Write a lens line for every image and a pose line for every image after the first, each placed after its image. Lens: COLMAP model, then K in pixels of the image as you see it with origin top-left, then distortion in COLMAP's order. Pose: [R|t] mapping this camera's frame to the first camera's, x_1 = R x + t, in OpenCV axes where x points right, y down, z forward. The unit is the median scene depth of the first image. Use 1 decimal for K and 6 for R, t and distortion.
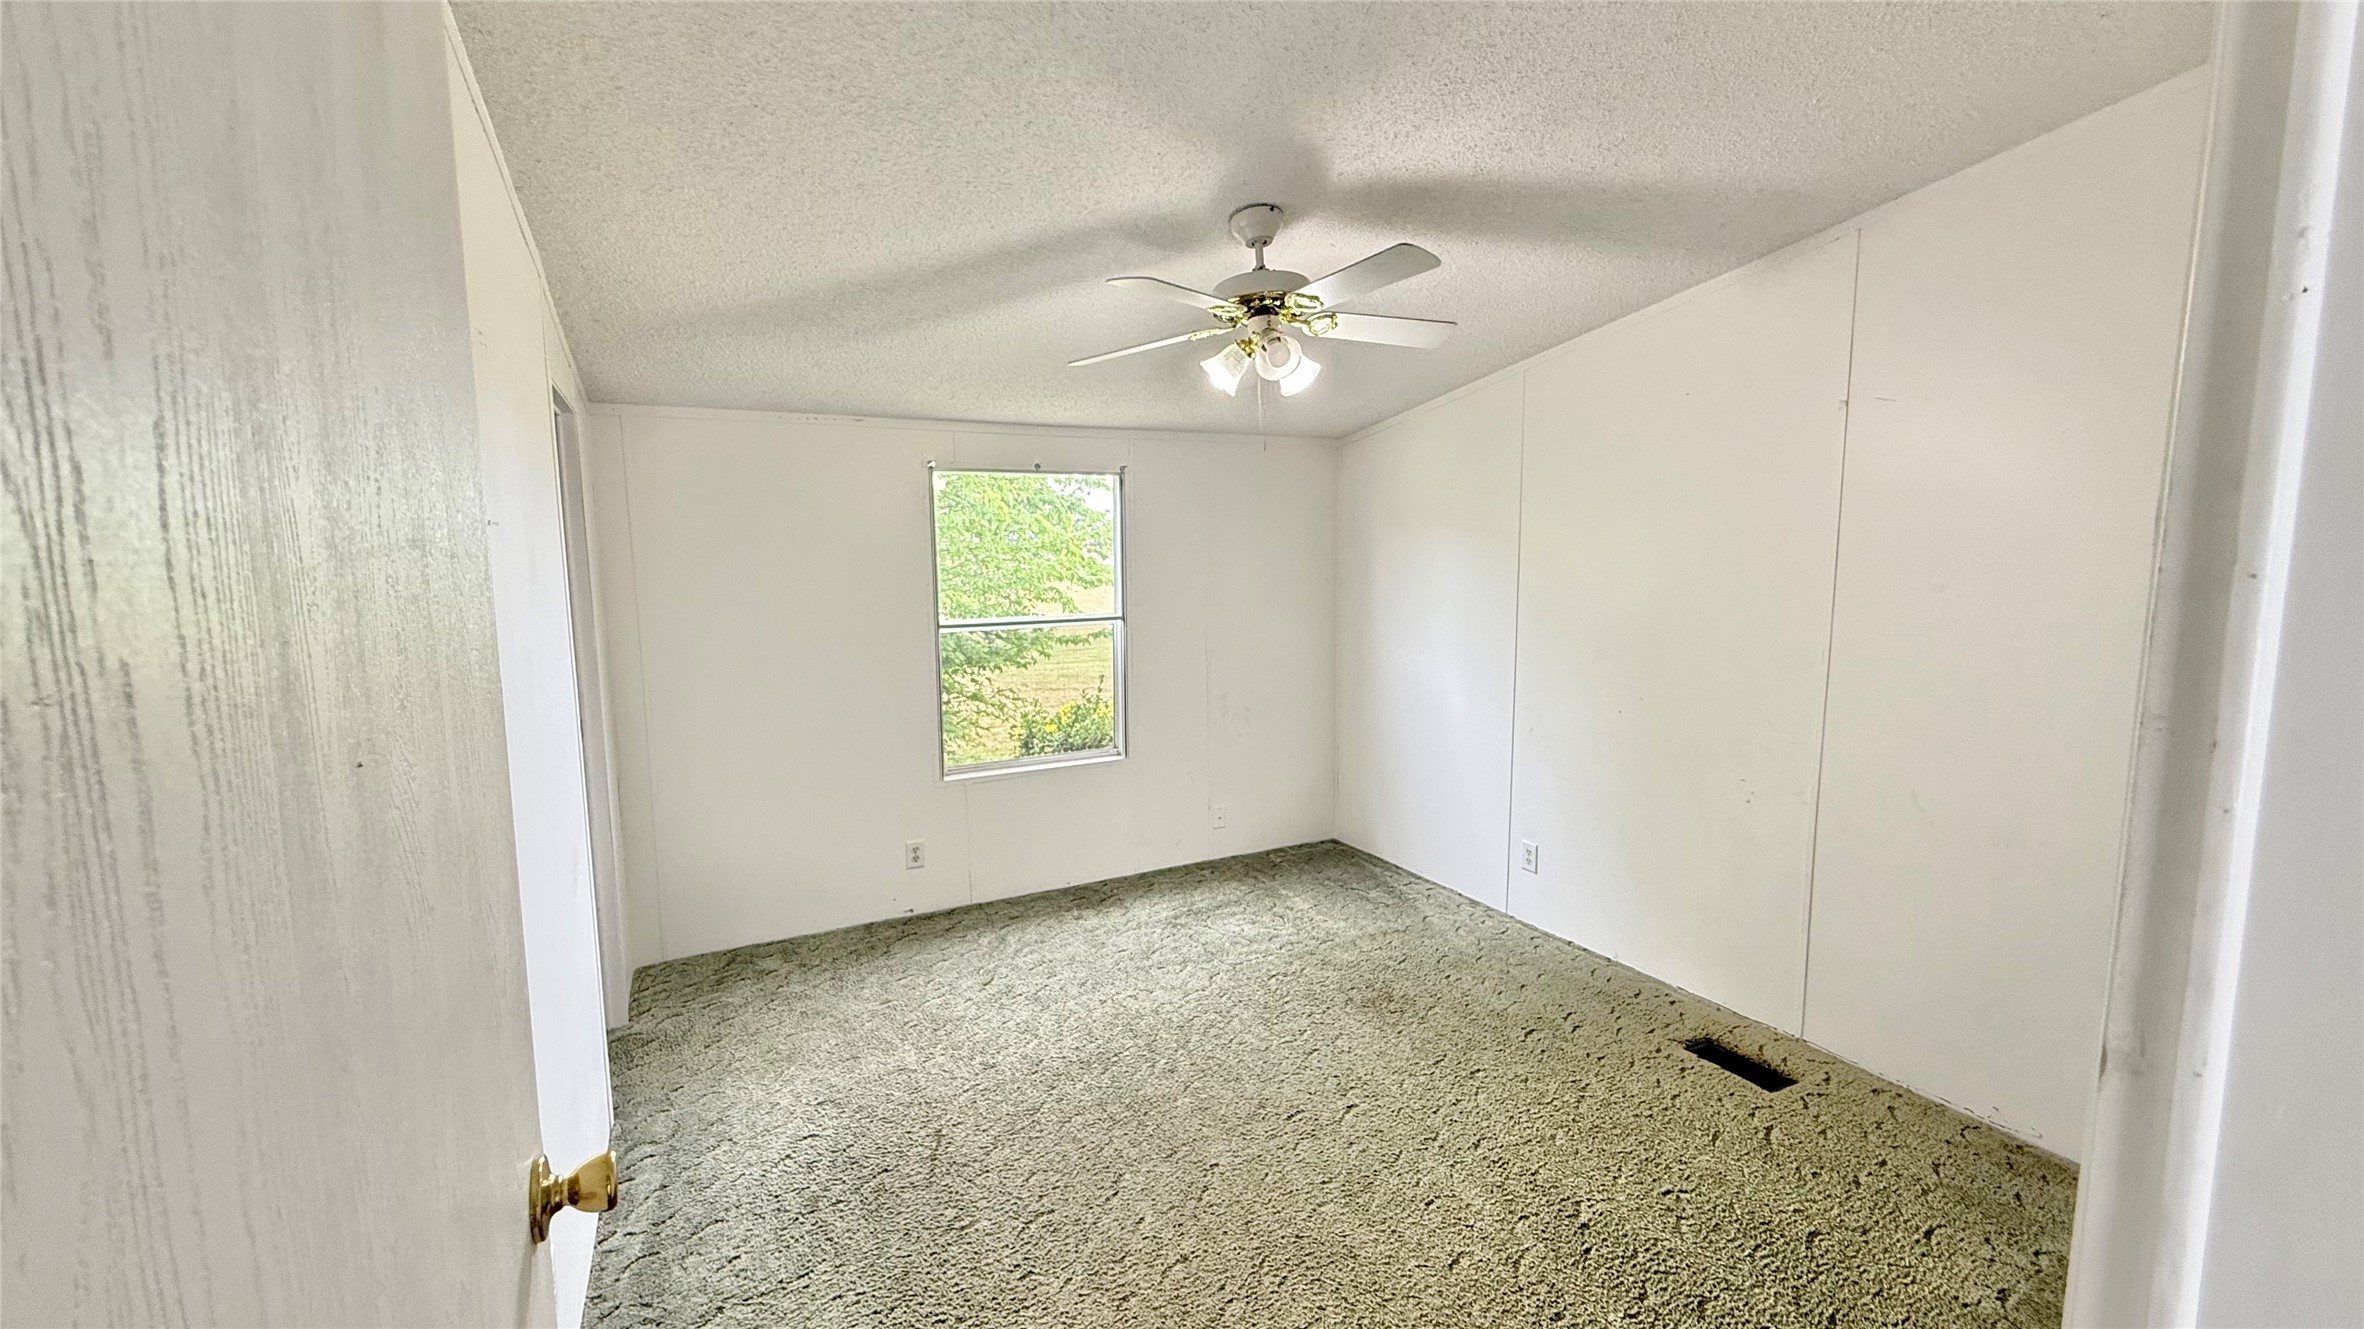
lens RADIAL K [[957.5, 0, 1182.0], [0, 957.5, 664.5], [0, 0, 1]] dist [0.000370, 0.000024]
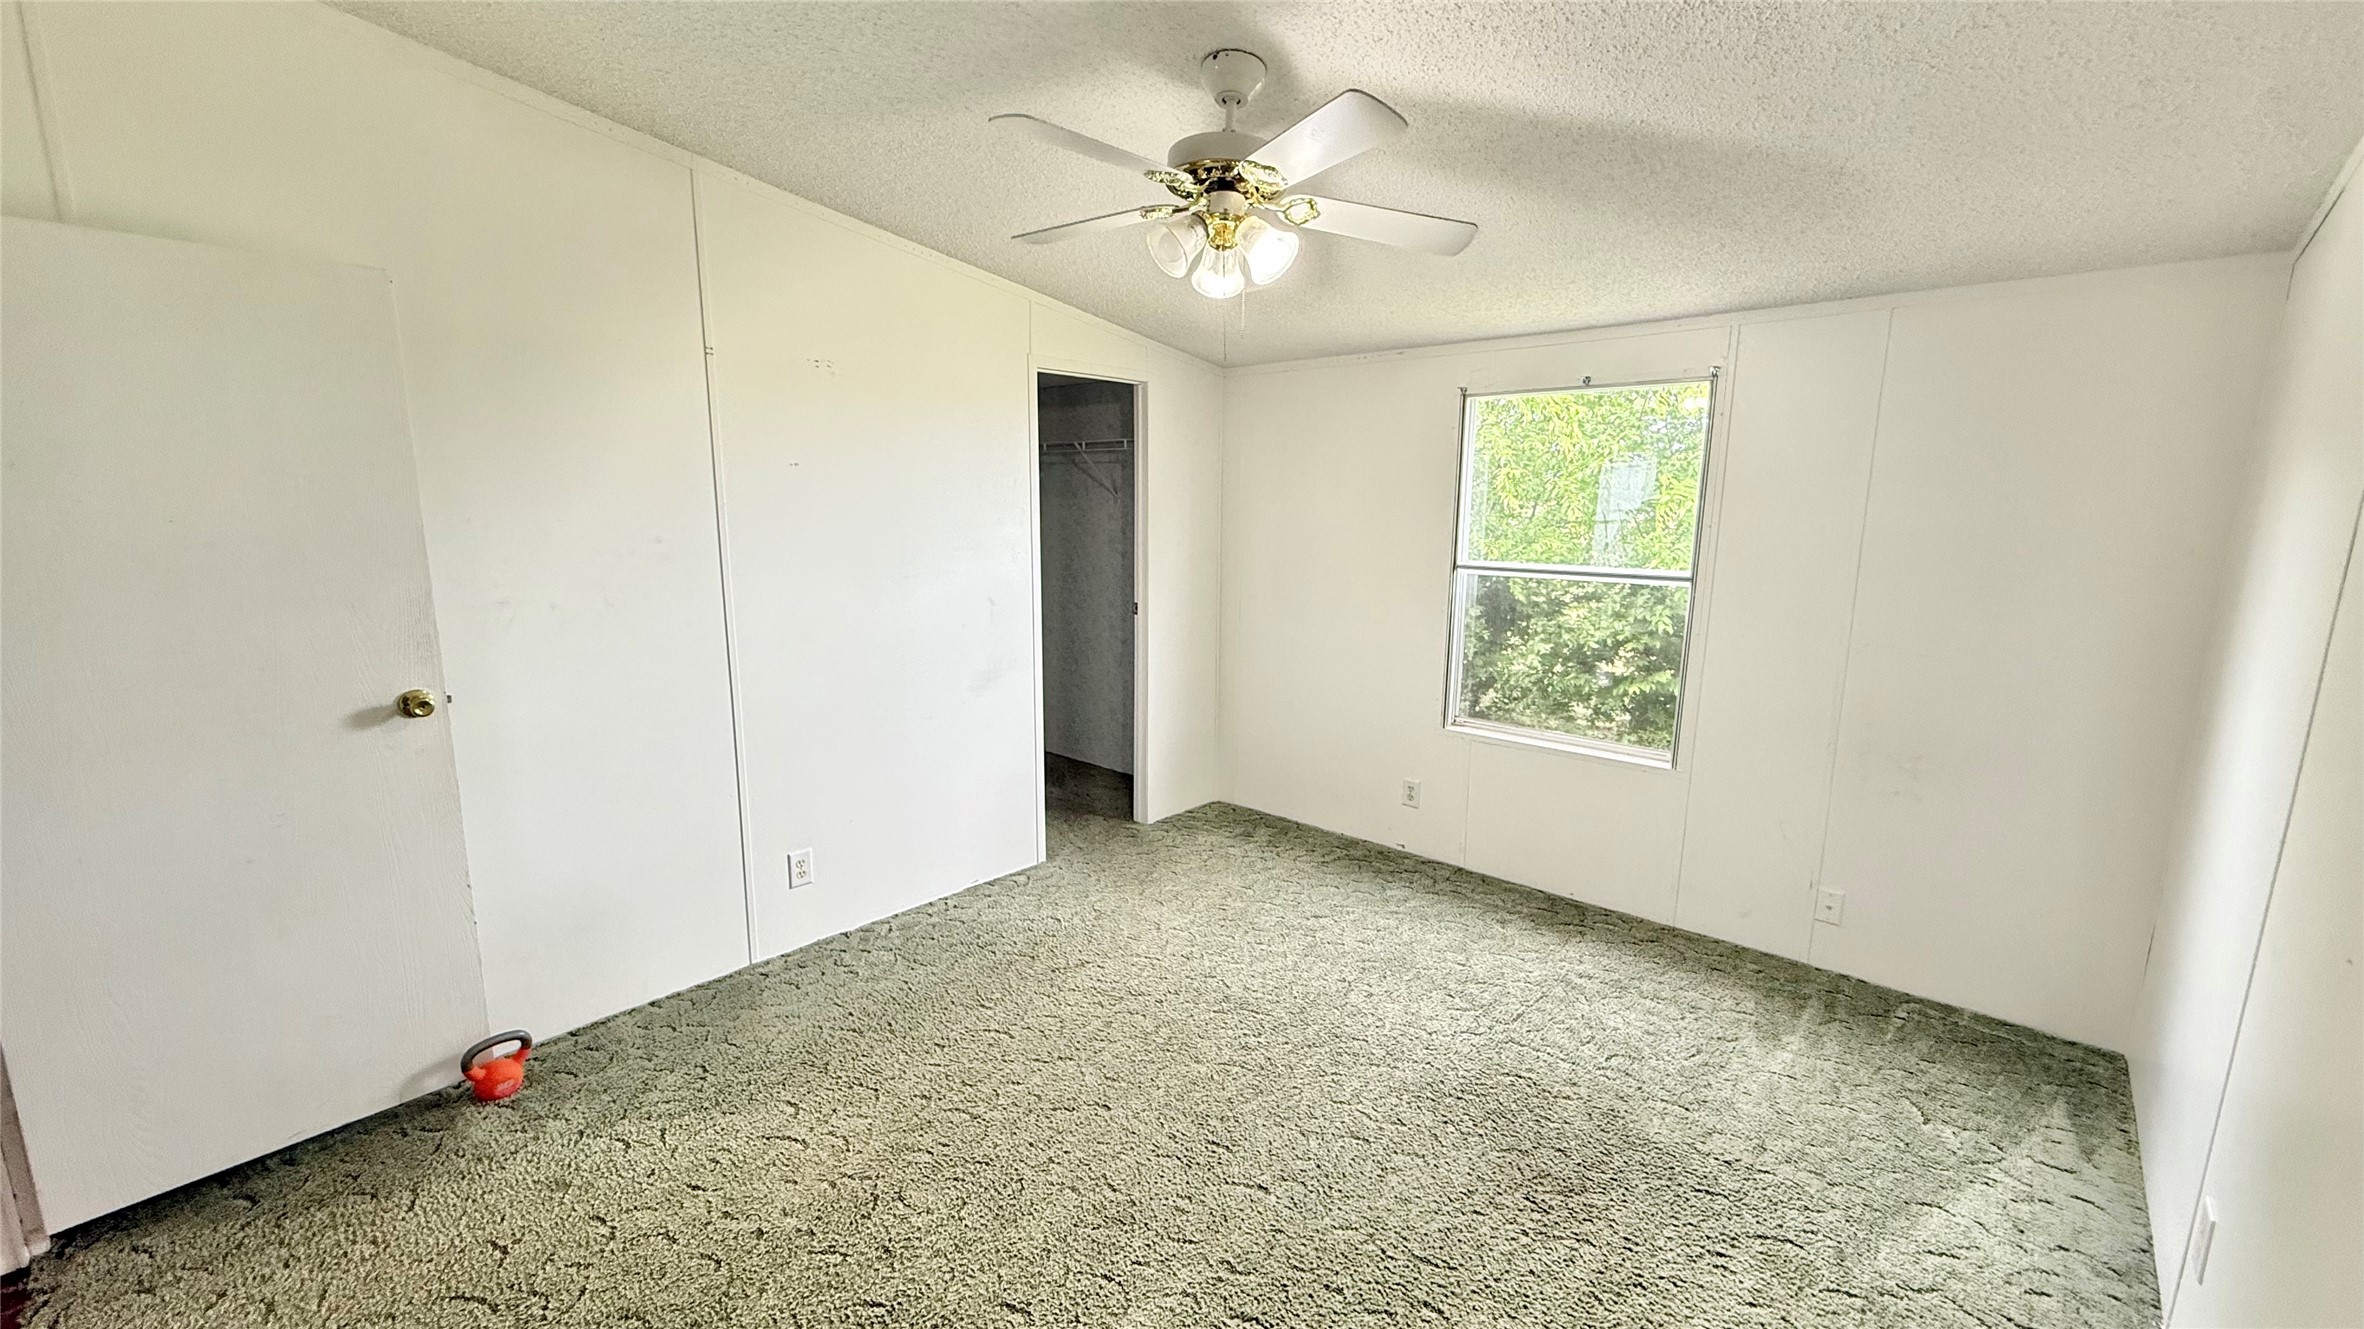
lens RADIAL K [[957.5, 0, 1182.0], [0, 957.5, 664.5], [0, 0, 1]] dist [0.000370, 0.000024]
pose [[0.340086, 0.176702, -0.923644, 0.538384], [-0.122217, 0.982163, 0.142897, -0.046080], [0.932419, 0.064288, 0.355615, 0.418071]]
